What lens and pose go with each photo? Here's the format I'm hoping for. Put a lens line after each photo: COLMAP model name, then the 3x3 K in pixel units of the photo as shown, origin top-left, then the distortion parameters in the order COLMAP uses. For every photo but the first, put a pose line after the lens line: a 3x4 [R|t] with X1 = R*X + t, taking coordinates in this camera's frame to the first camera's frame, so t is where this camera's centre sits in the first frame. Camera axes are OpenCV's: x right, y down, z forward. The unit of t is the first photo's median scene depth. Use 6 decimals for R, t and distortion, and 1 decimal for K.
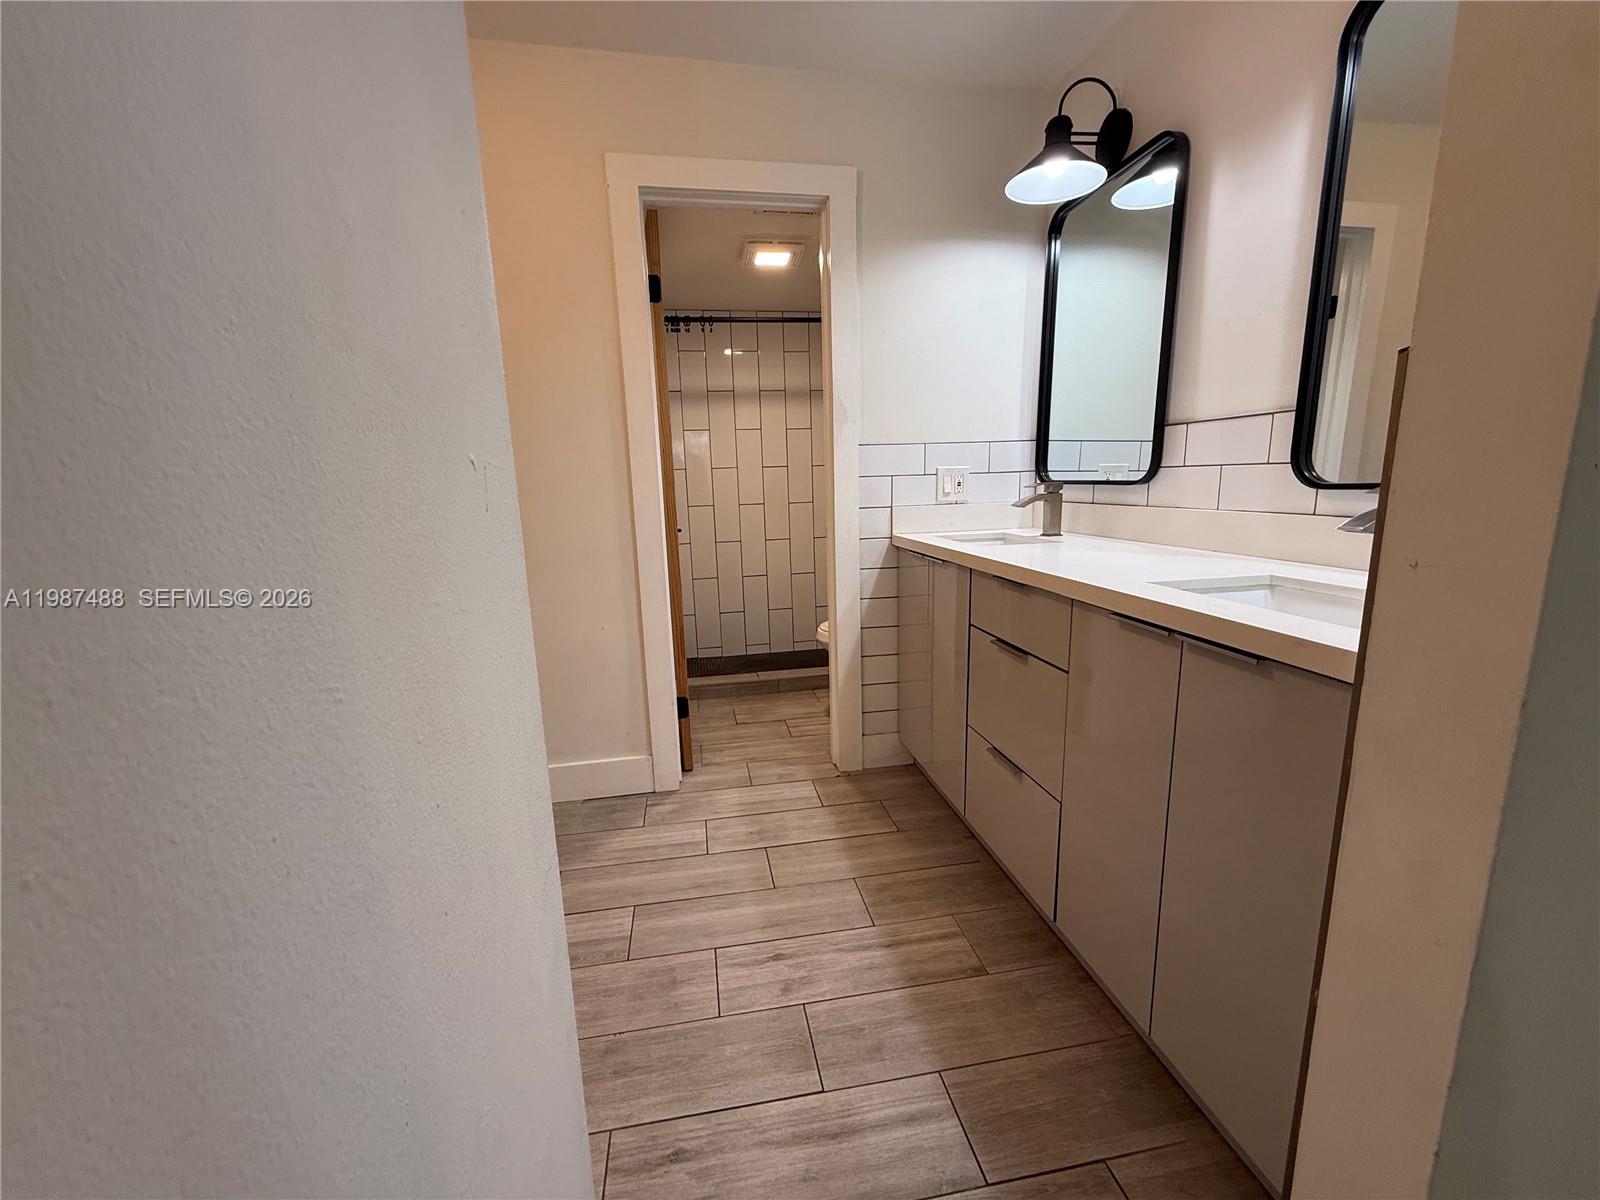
lens RADIAL K [[641.4, 0, 801.1], [0, 641.4, 596.8], [0, 0, 1]] dist [-0.000146, -0.000792]
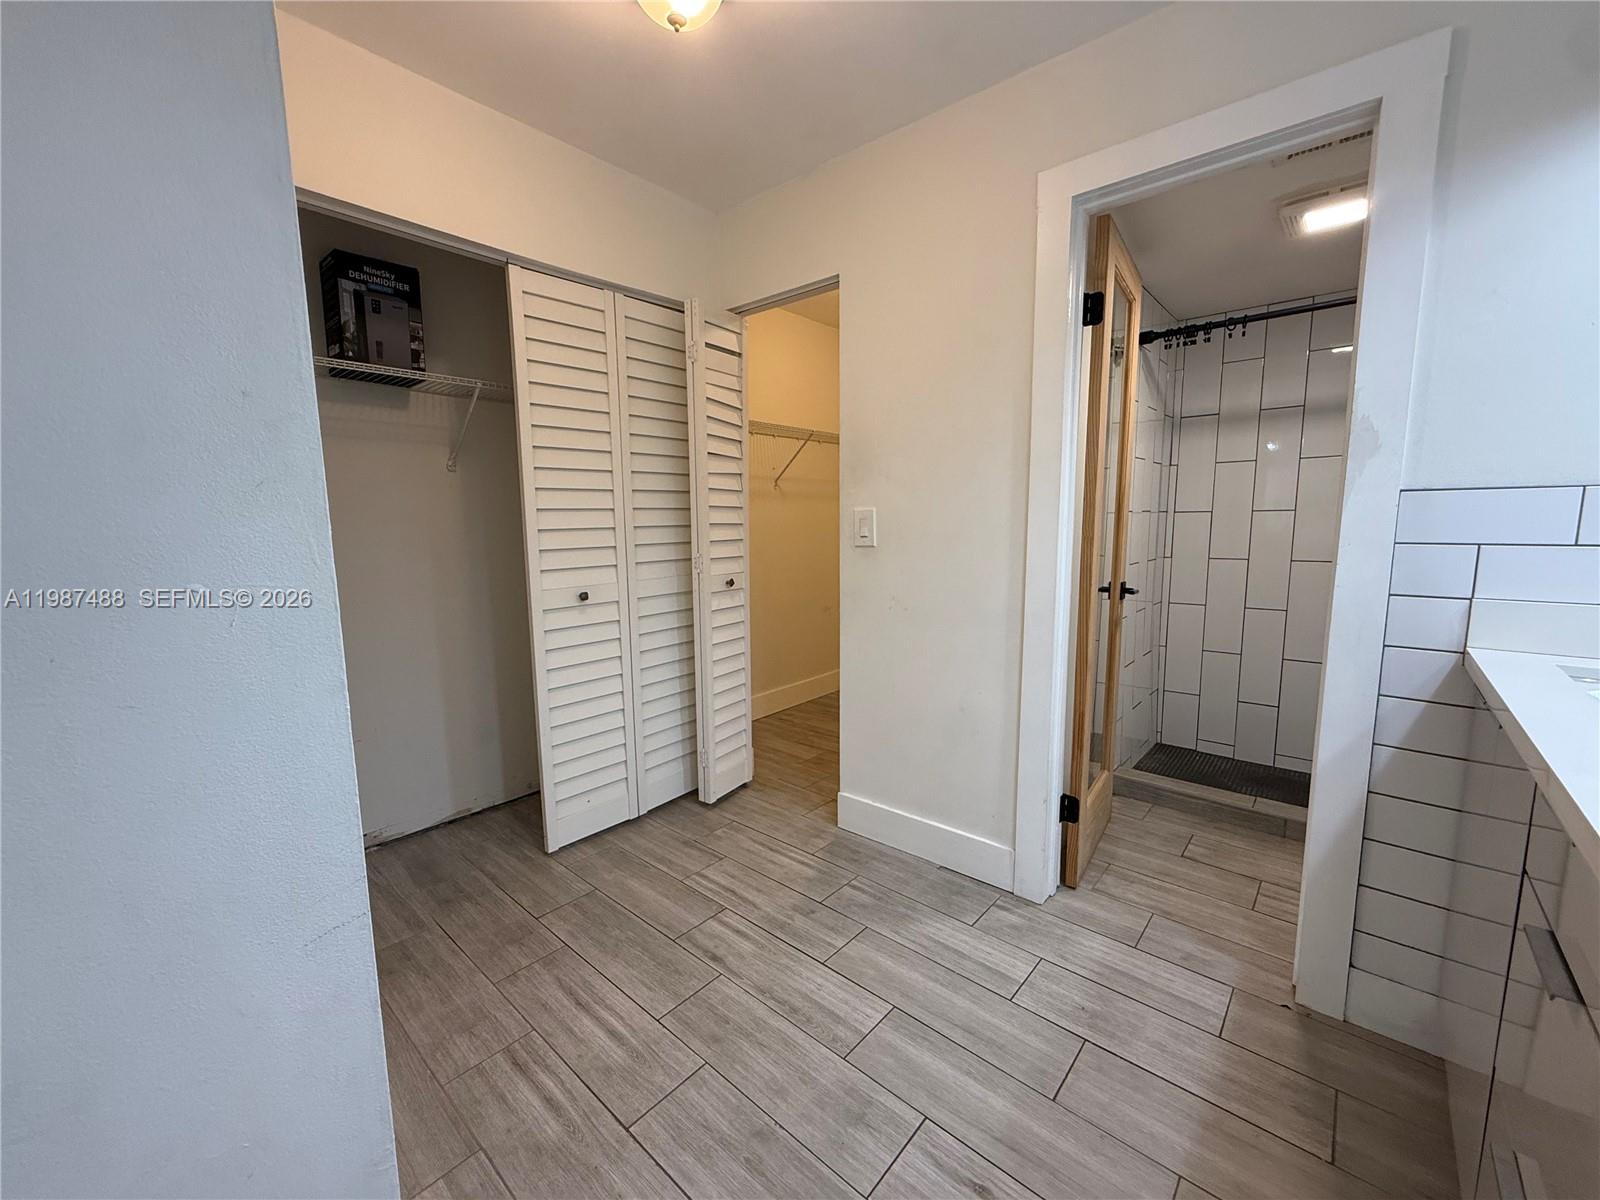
lens RADIAL K [[641.4, 0, 789.1], [0, 641.4, 596.6], [0, 0, 1]] dist [-0.000146, -0.000792]
pose [[0.616599, 0.118526, -0.778304, 0.239551], [-0.149868, 0.988196, 0.031759, -0.081679], [0.772881, 0.097060, 0.627084, 0.218369]]
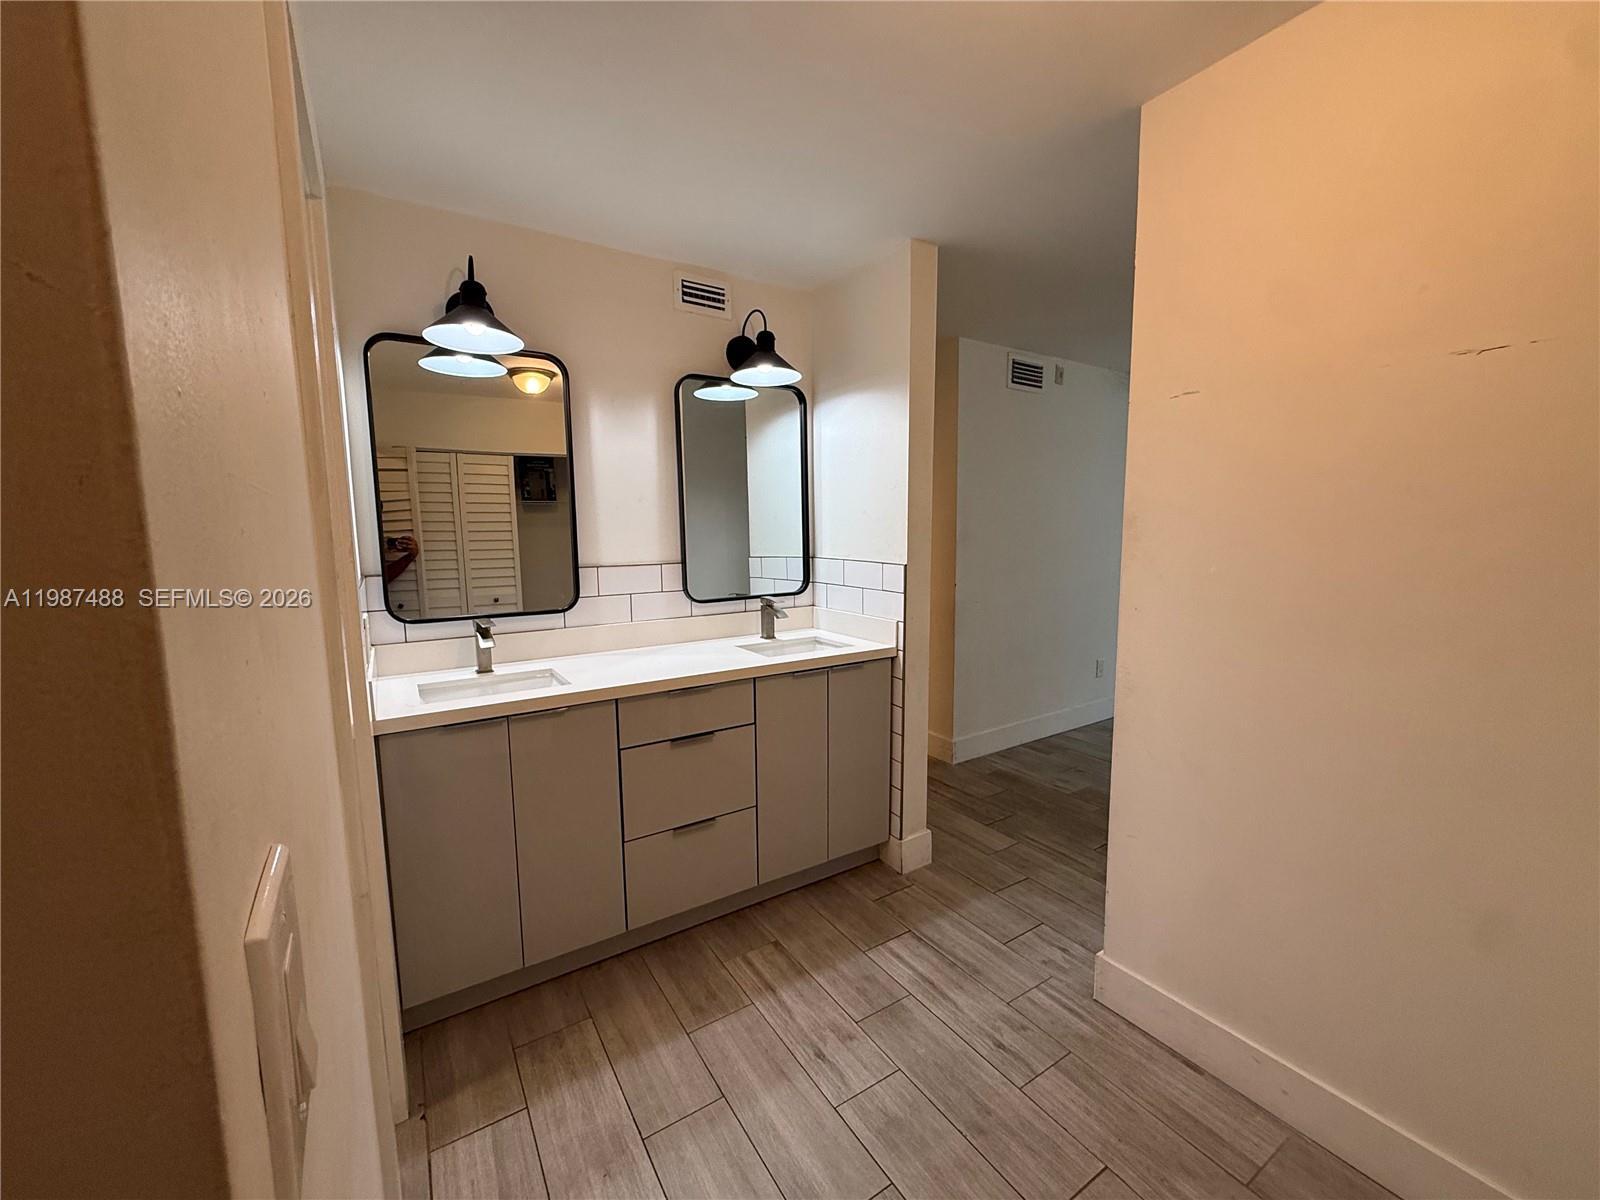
lens RADIAL K [[641.4, 0, 777.2], [0, 641.4, 595.6], [0, 0, 1]] dist [-0.000146, -0.000792]
pose [[-0.362396, -0.069269, 0.929446, -0.727167], [0.193328, 0.969958, 0.147668, -0.282069], [-0.911753, 0.233202, -0.338118, 0.933283]]
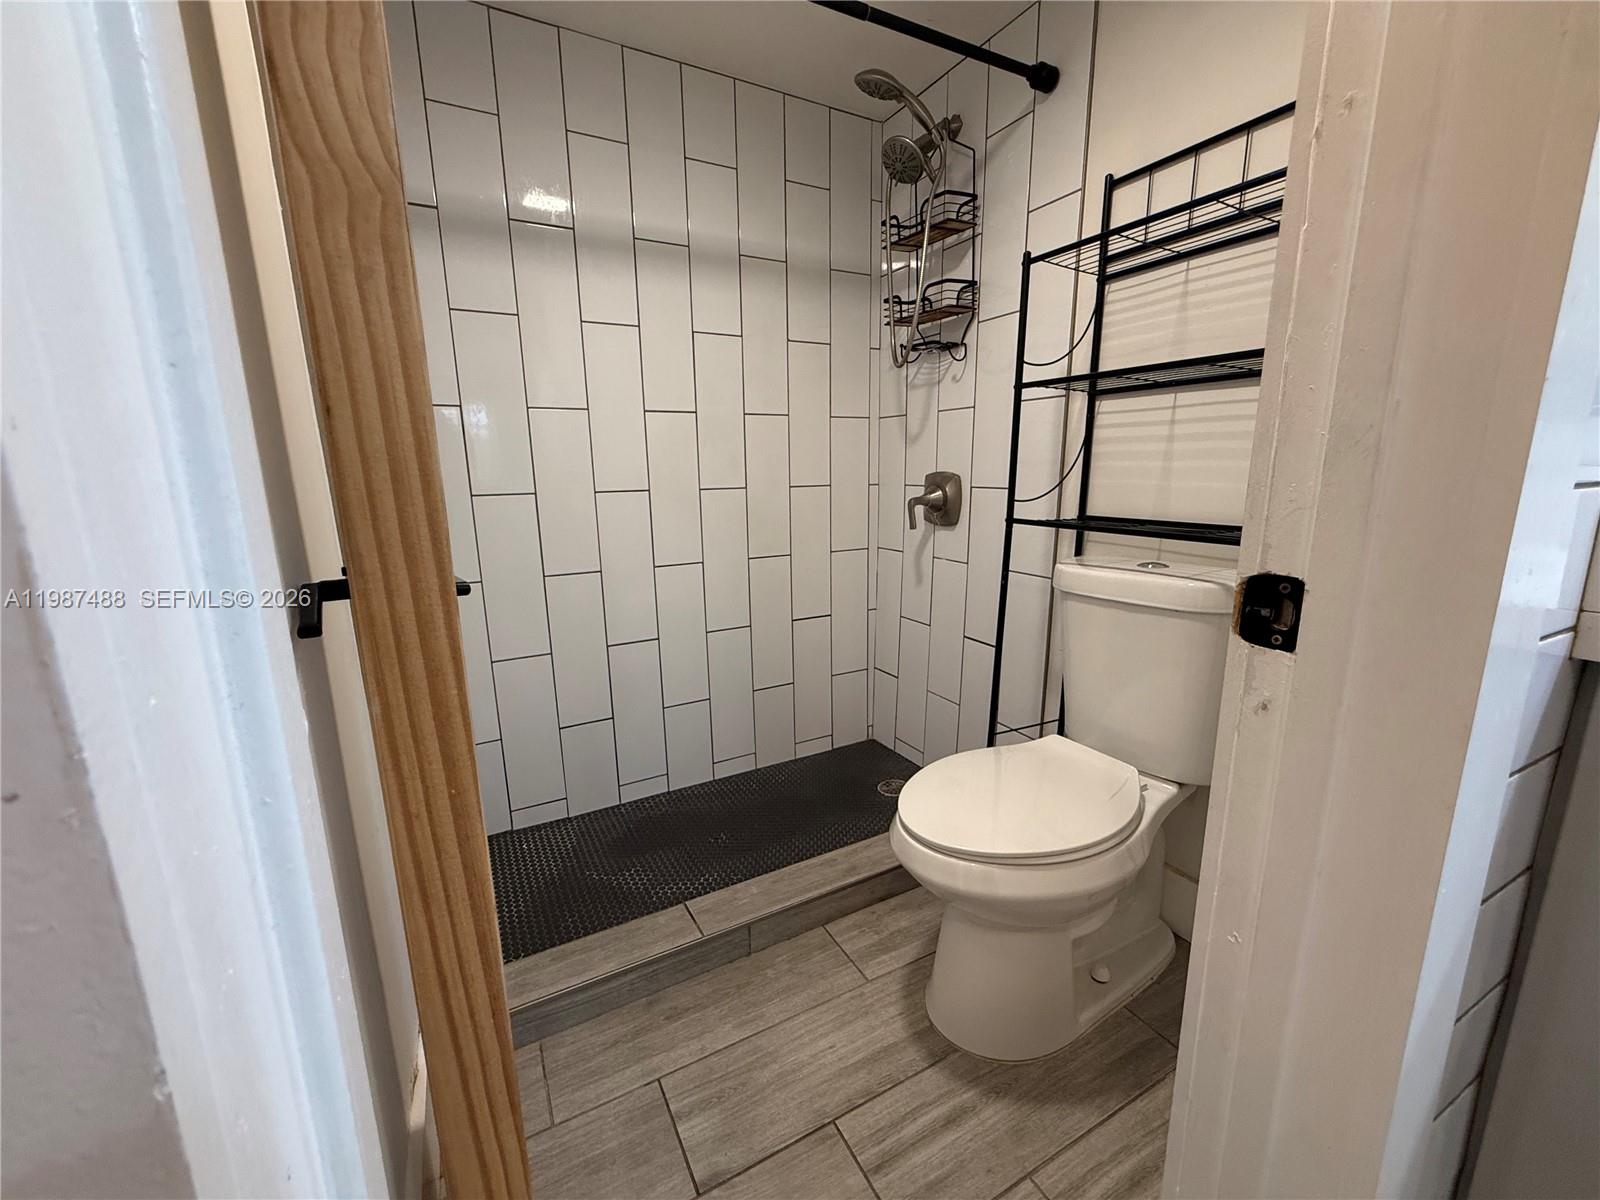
lens RADIAL K [[641.4, 0, 789.4], [0, 641.4, 605.6], [0, 0, 1]] dist [-0.000146, -0.000792]
pose [[0.956103, -0.045745, 0.289438, -0.195768], [0.043100, 0.998950, 0.015506, -0.123393], [-0.289843, -0.002351, 0.957071, 1.018699]]
